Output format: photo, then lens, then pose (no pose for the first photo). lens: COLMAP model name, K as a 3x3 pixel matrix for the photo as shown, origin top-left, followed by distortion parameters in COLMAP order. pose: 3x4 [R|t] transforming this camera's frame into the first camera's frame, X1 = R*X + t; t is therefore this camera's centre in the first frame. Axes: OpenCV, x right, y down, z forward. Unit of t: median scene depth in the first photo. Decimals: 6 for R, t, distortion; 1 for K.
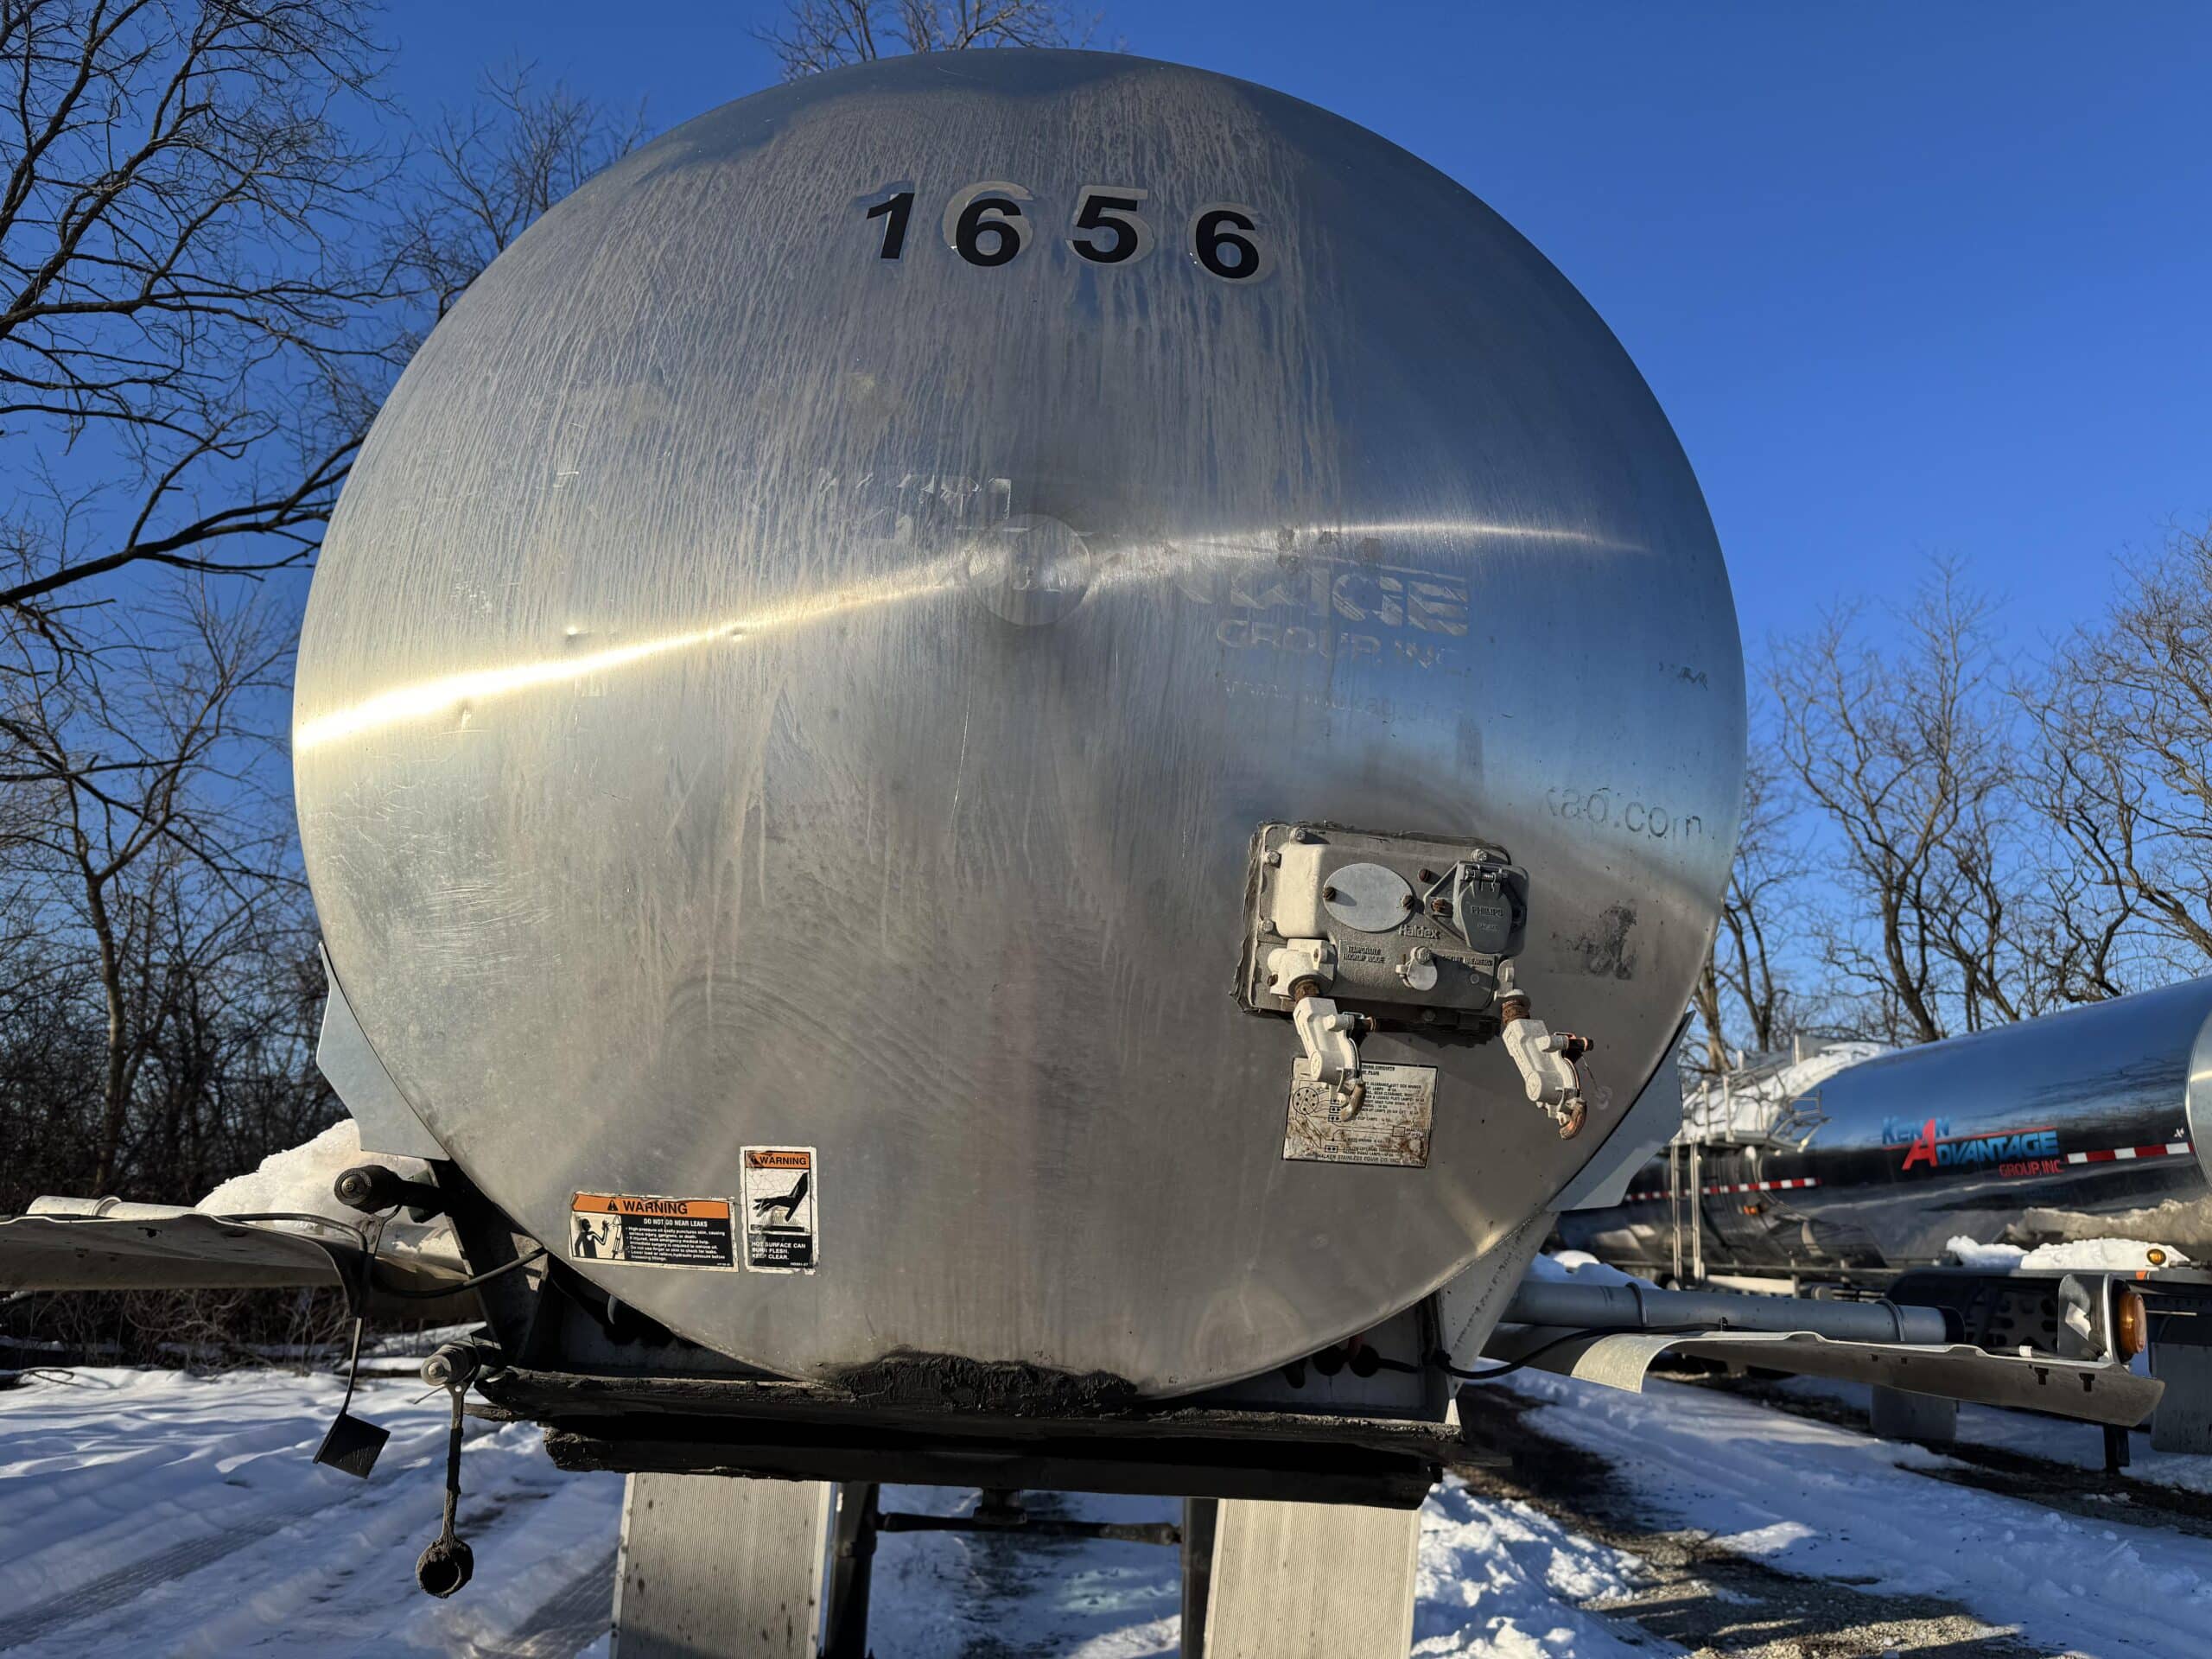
lens RADIAL K [[1555.3, 0, 1127.8], [0, 1555.3, 837.9], [0, 0, 1]] dist [0.038593, -0.051858]
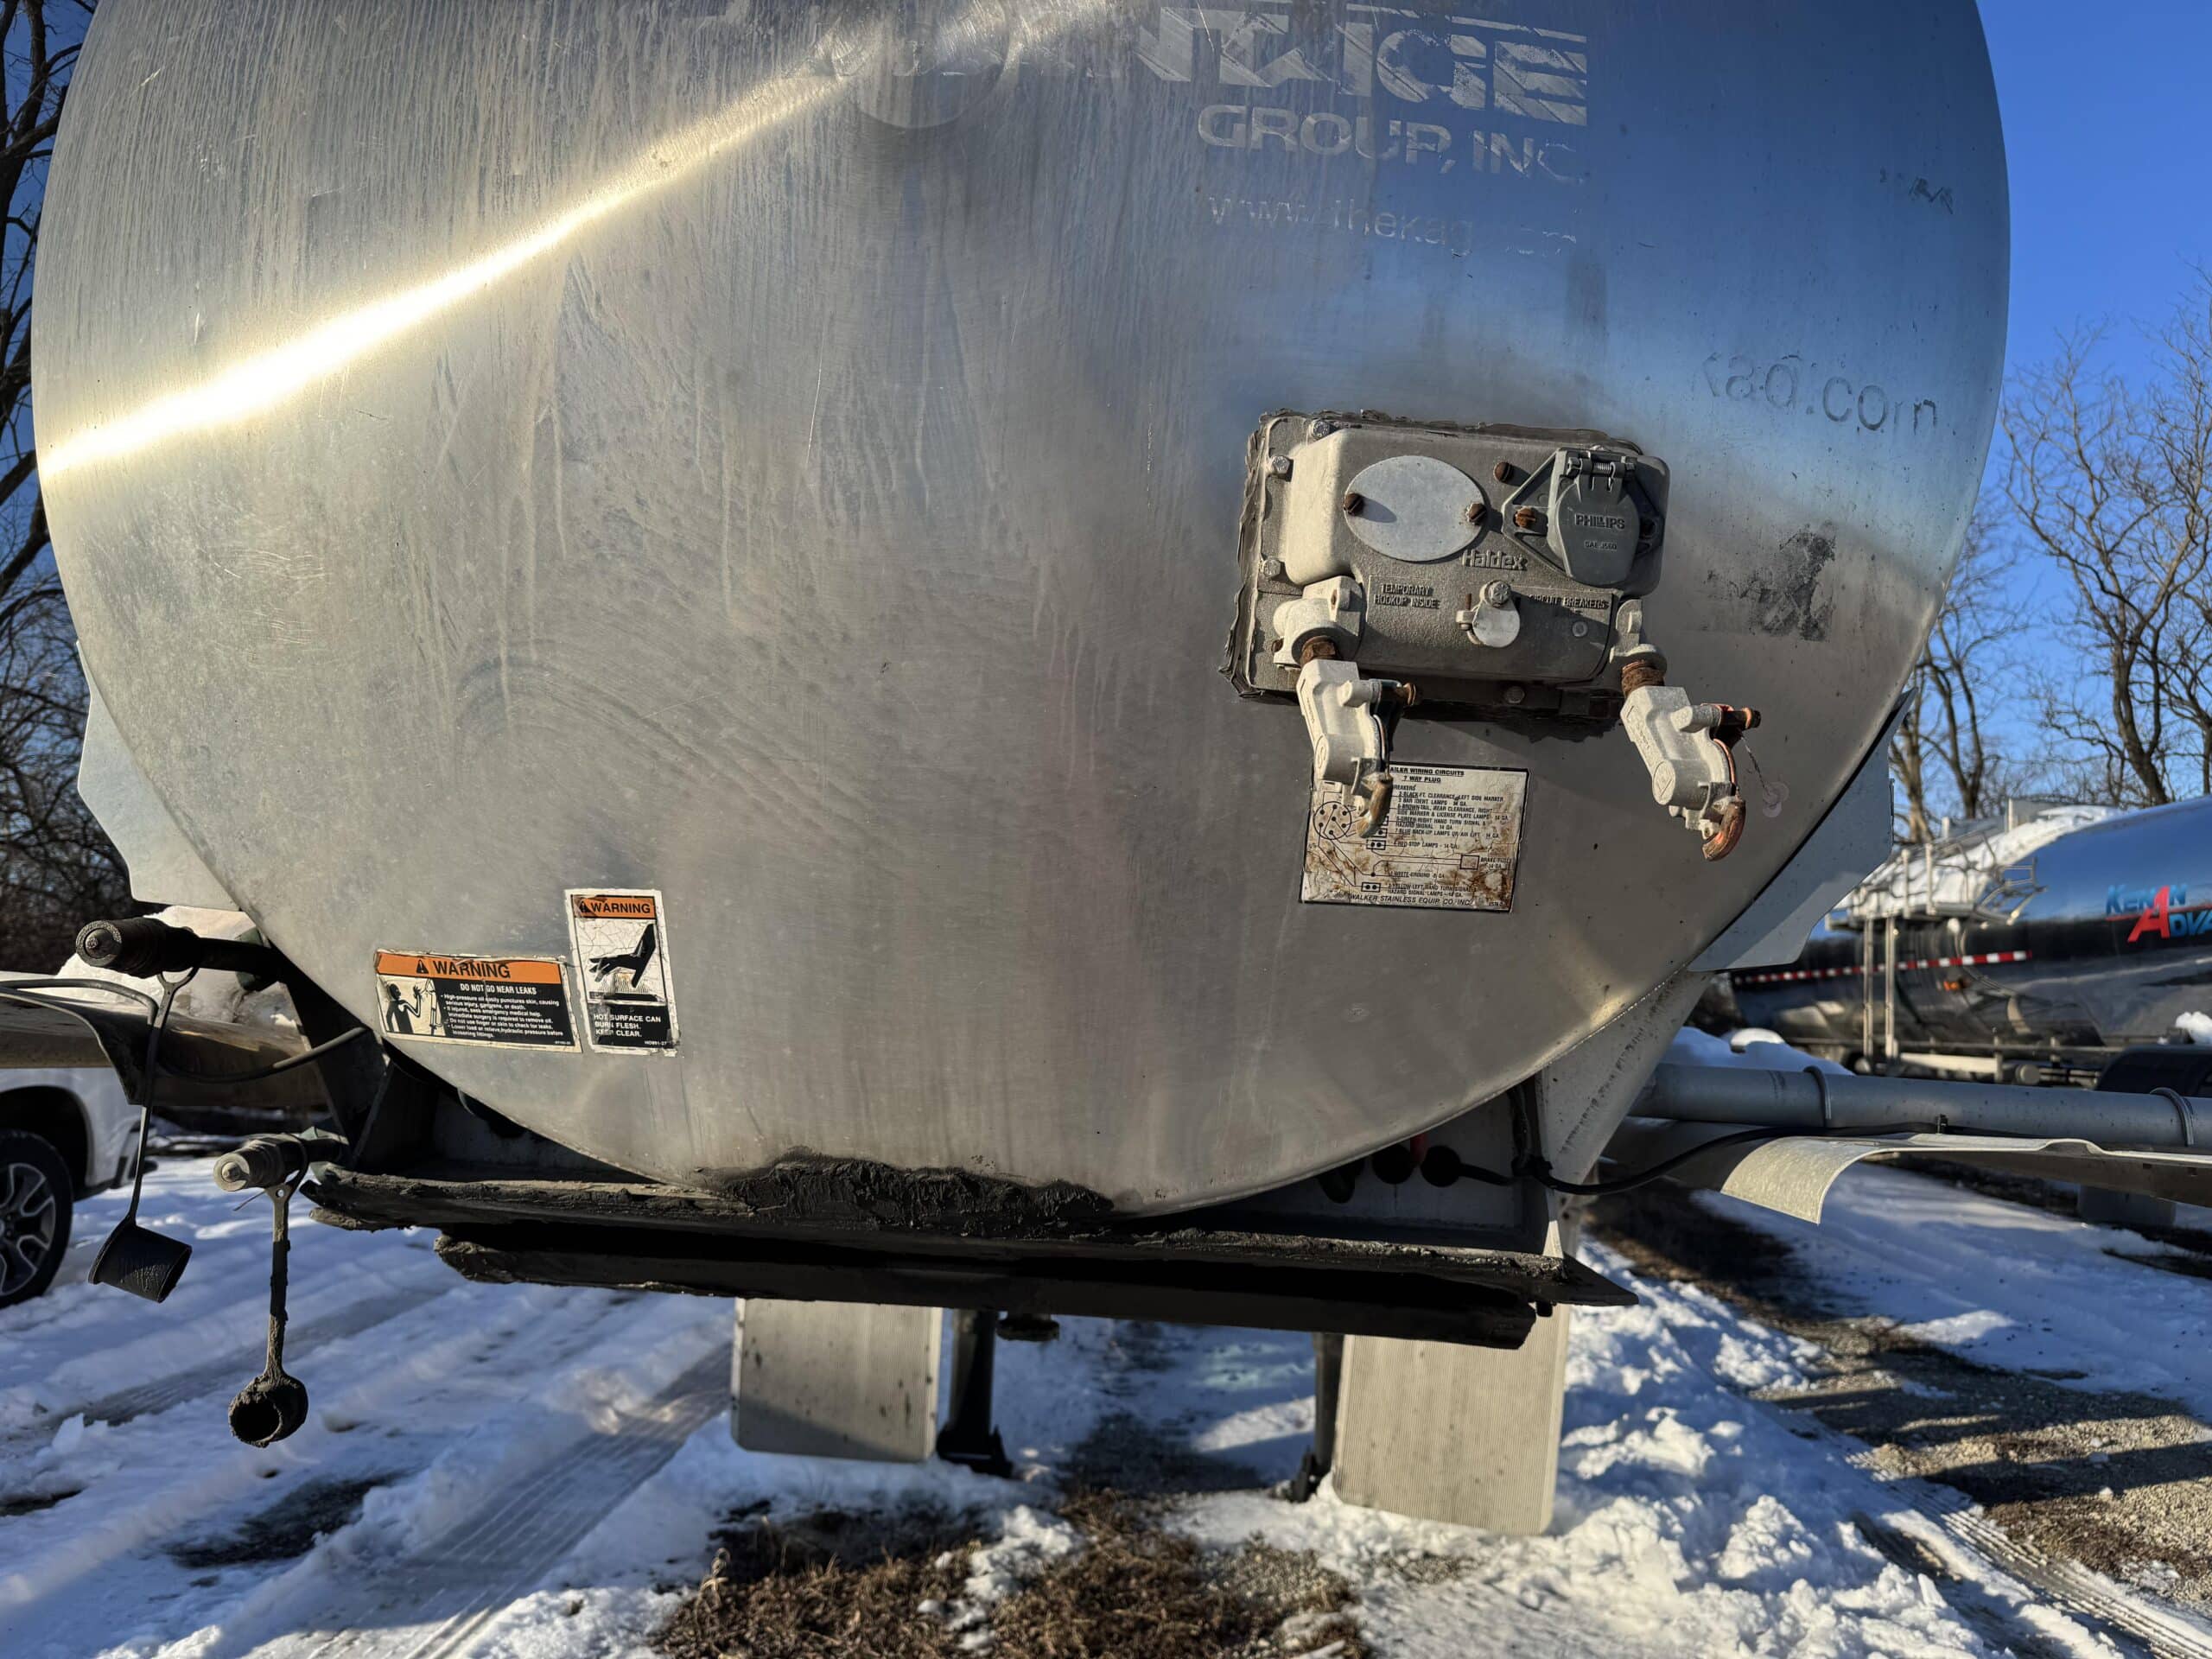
lens RADIAL K [[1555.3, 0, 1114.5], [0, 1555.3, 820.1], [0, 0, 1]] dist [0.038593, -0.051858]
pose [[0.993149, -0.016116, -0.115738, 0.088948], [0.030394, 0.991981, 0.122681, 0.073512], [0.112833, -0.125358, 0.985674, 0.269446]]
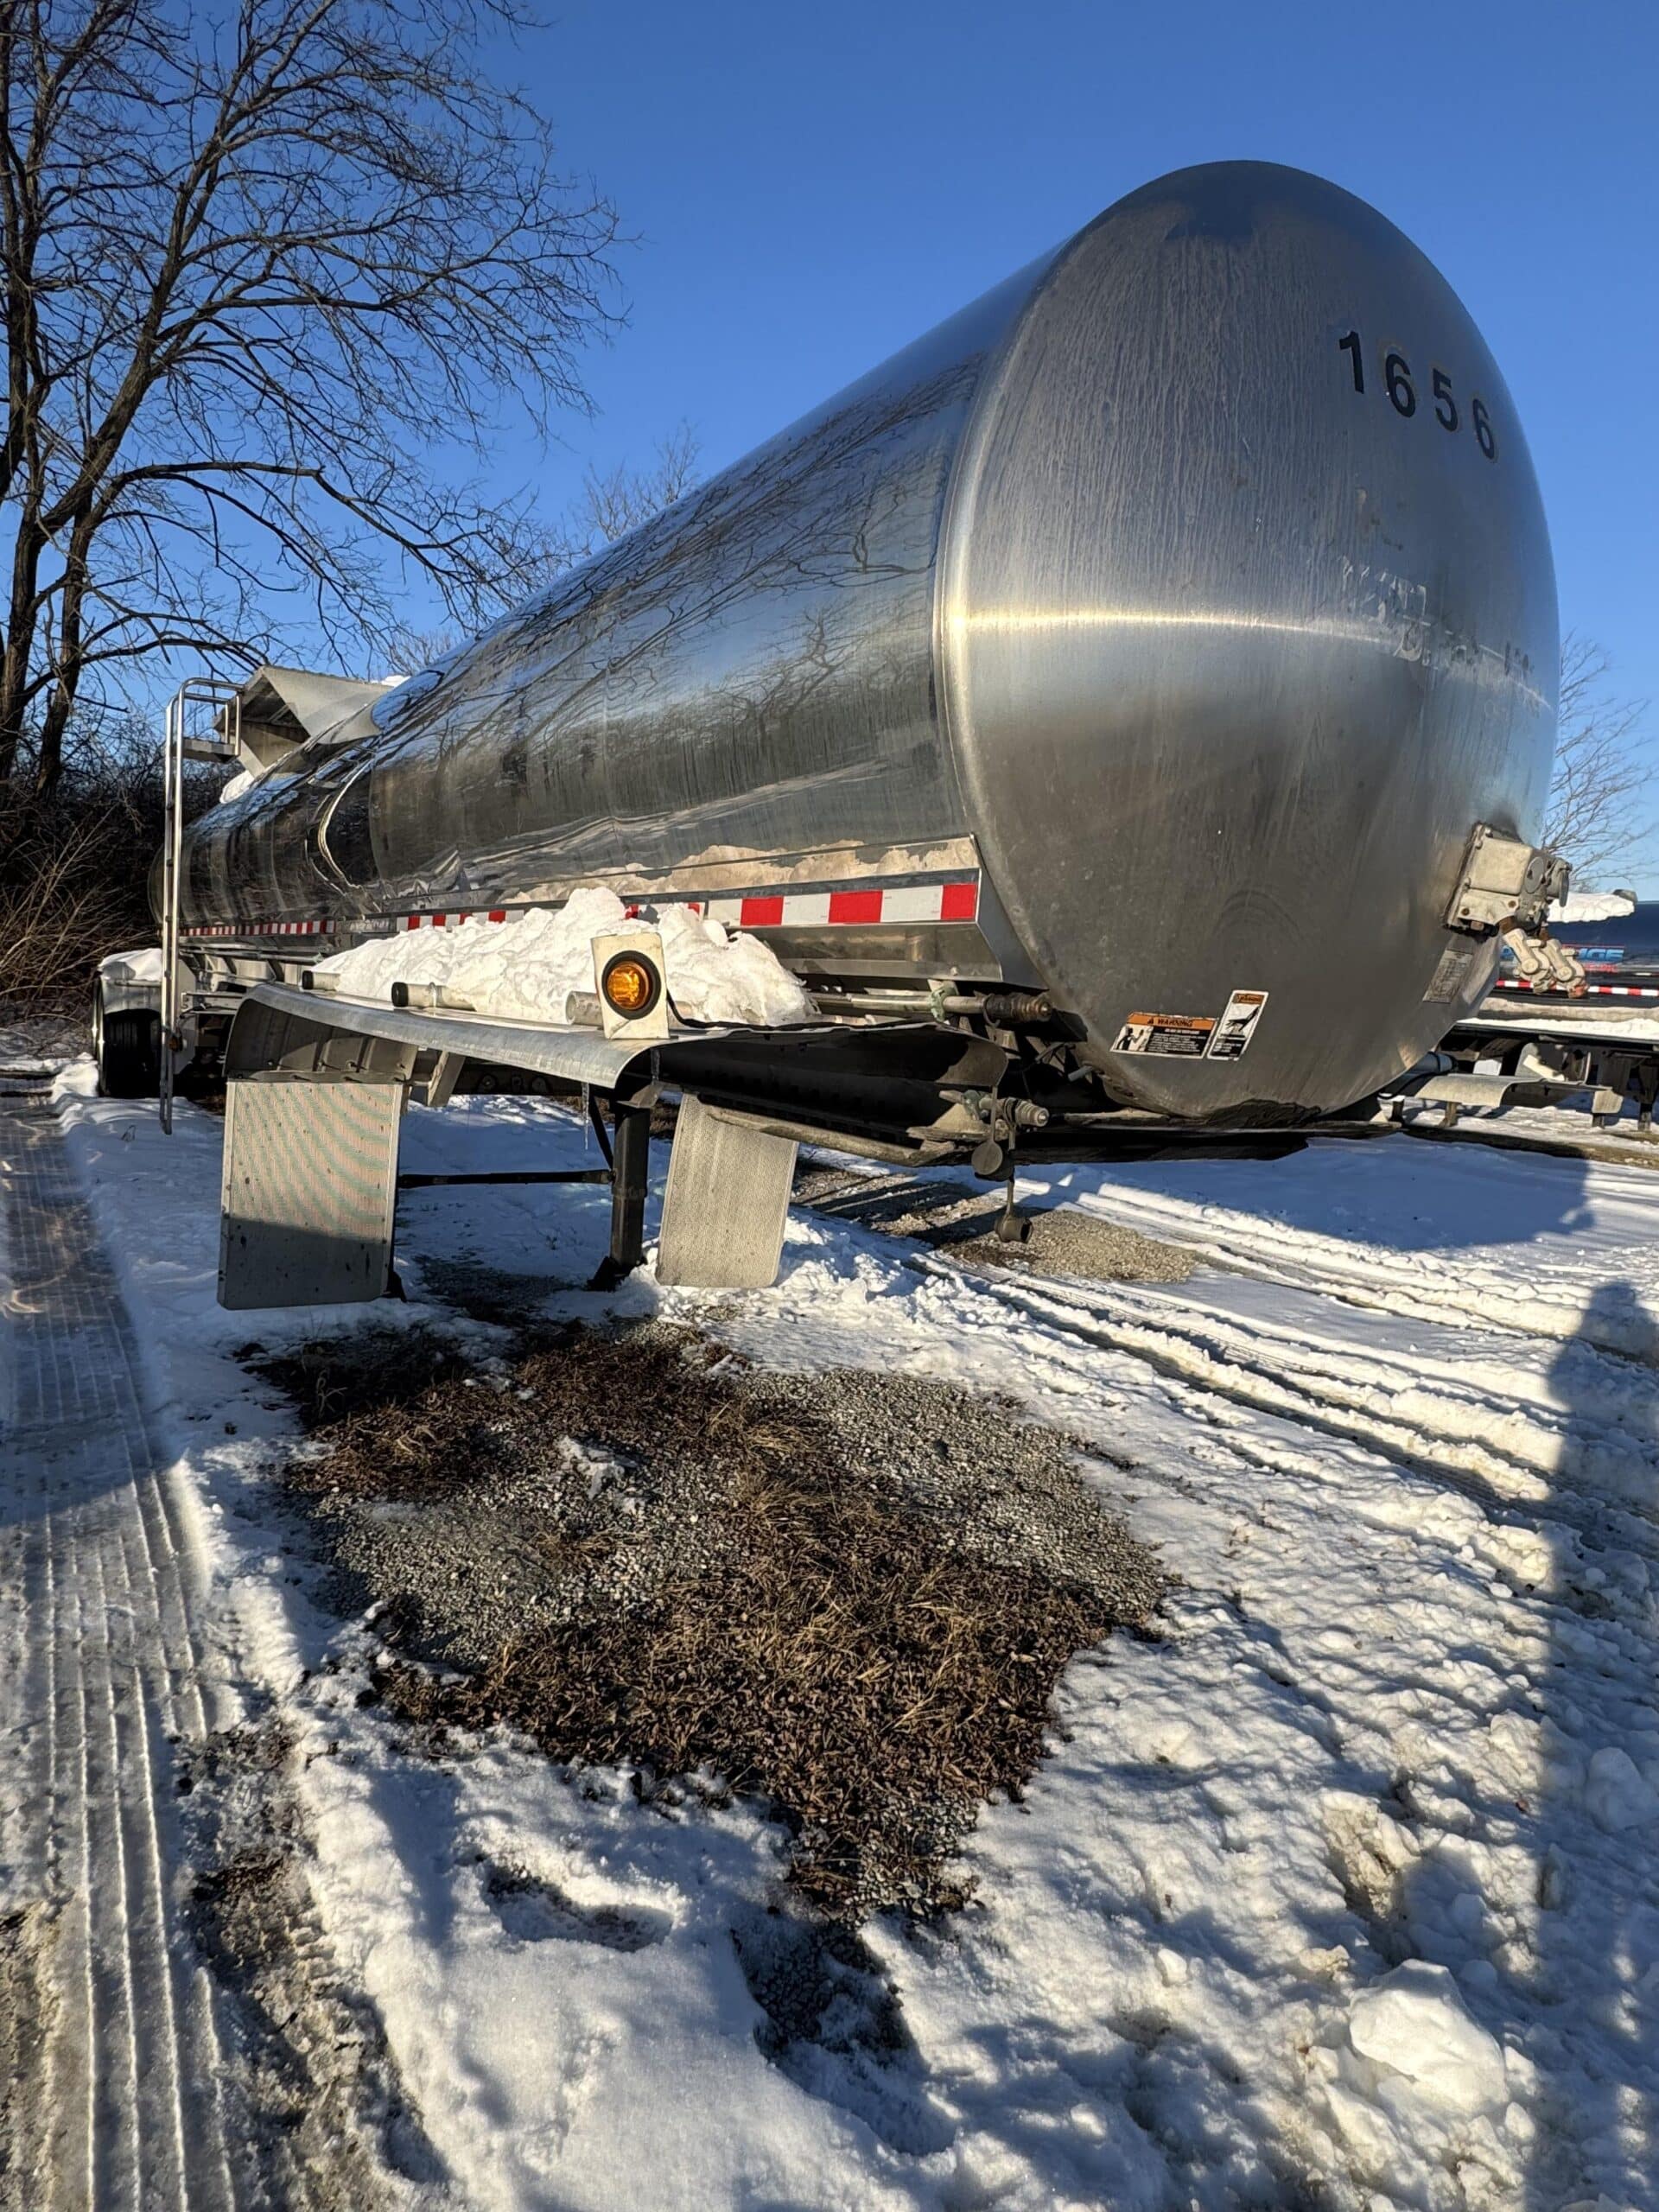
lens RADIAL K [[1253.0, 0, 831.7], [0, 1253.0, 1111.2], [0, 0, 1]] dist [-0.010001, 0.005590]
pose [[0.859268, -0.035995, 0.510258, -1.185656], [-0.158320, 0.929826, 0.332202, -0.055403], [-0.486409, -0.366234, 0.793271, 0.080845]]
